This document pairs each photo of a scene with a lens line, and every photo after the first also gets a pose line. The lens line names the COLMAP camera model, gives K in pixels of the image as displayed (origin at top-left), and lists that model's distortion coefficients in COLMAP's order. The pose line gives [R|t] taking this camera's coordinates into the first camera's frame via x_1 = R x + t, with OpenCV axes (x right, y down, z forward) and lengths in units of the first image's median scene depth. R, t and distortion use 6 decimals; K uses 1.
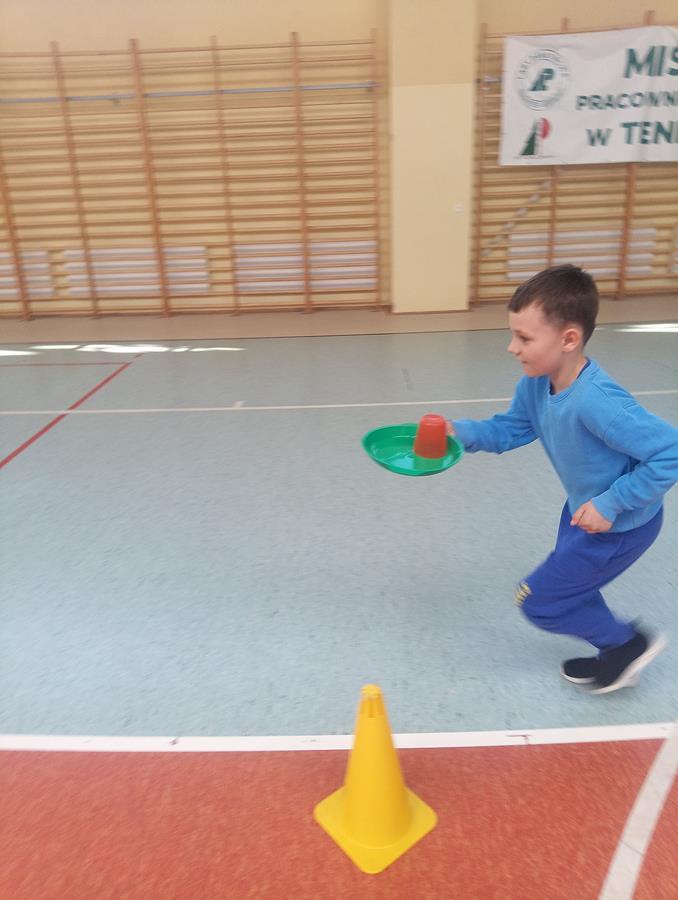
lens RADIAL K [[658.1, 0, 339.0], [0, 658.1, 450.9], [0, 0, 1]] dist [0.011693, 0.013147]
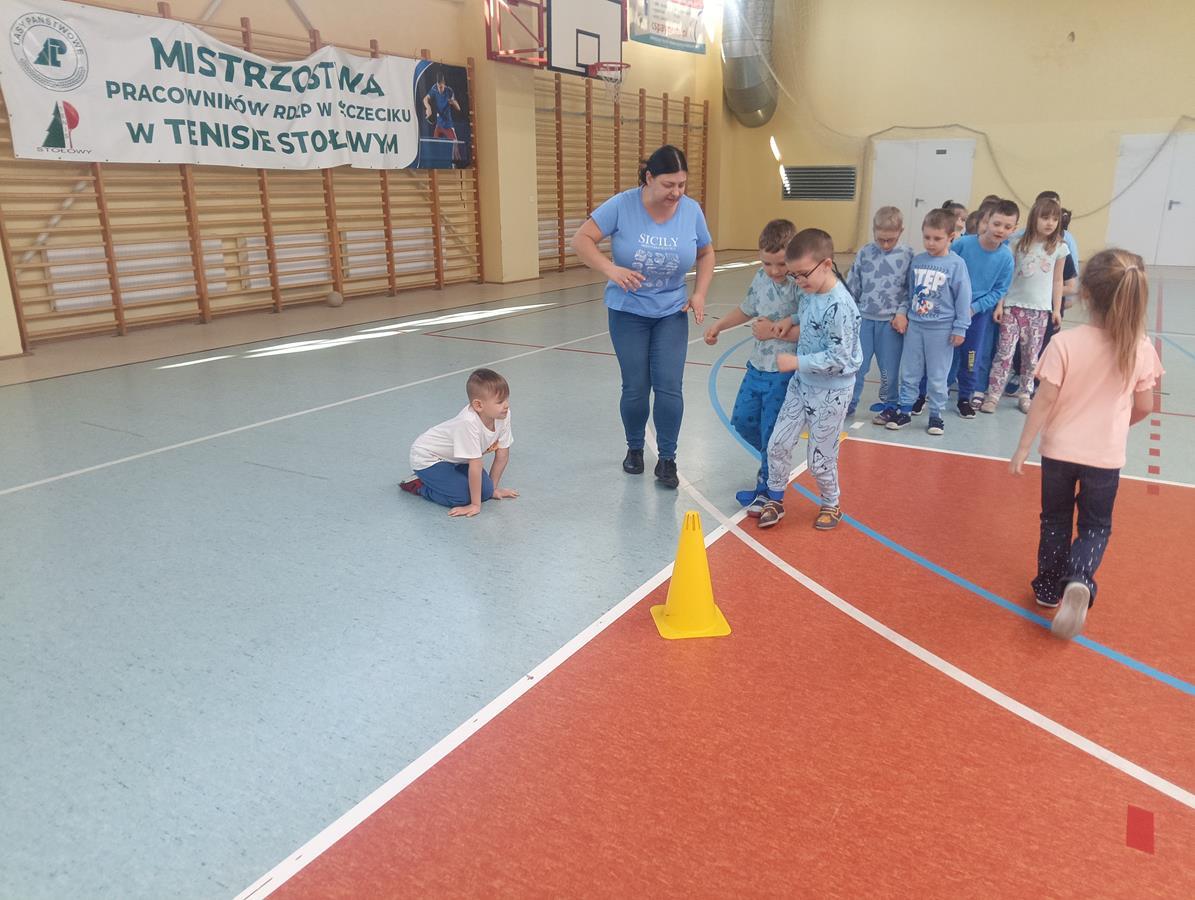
lens RADIAL K [[873.8, 0, 600.5], [0, 873.8, 450.8], [0, 0, 1]] dist [0.011693, 0.013147]
pose [[0.529421, -0.216932, 0.820155, -0.295024], [0.297692, 0.952784, 0.059849, 0.009280], [-0.794414, 0.212468, 0.569003, 0.005099]]
